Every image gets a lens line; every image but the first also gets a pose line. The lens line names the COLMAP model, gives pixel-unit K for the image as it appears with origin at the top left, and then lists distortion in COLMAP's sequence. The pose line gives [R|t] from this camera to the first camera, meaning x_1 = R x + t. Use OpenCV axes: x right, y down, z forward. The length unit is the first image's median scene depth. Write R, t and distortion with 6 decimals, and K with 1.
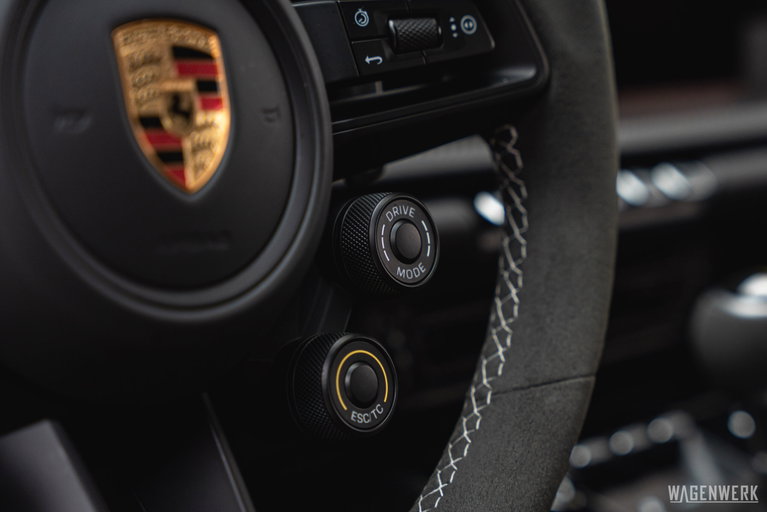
lens RADIAL K [[1767.2, 0, 403.4], [0, 1767.2, 320.6], [0, 0, 1]] dist [-0.109559, 0.000000]
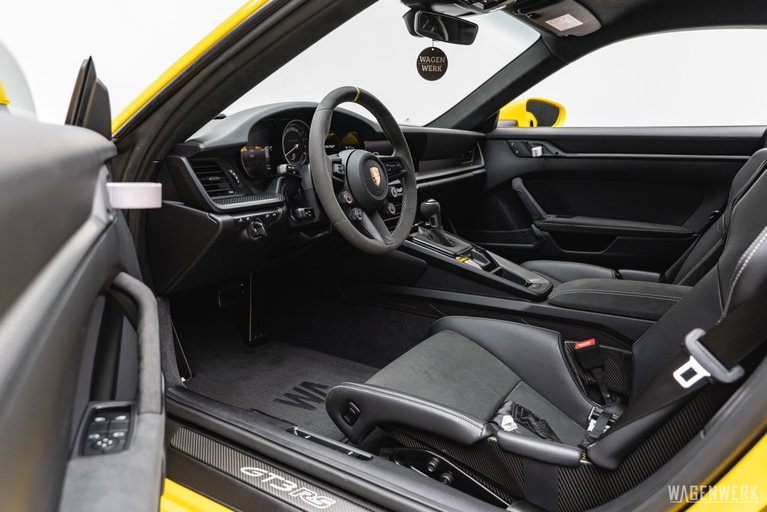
lens RADIAL K [[541.3, 0, 371.3], [0, 541.3, 261.2], [0, 0, 1]] dist [-0.017278, 0.002349]
pose [[0.984856, -0.081516, 0.153015, -0.520645], [0.078006, 0.996536, 0.028811, 0.197170], [-0.154834, -0.016439, 0.987804, -1.490576]]
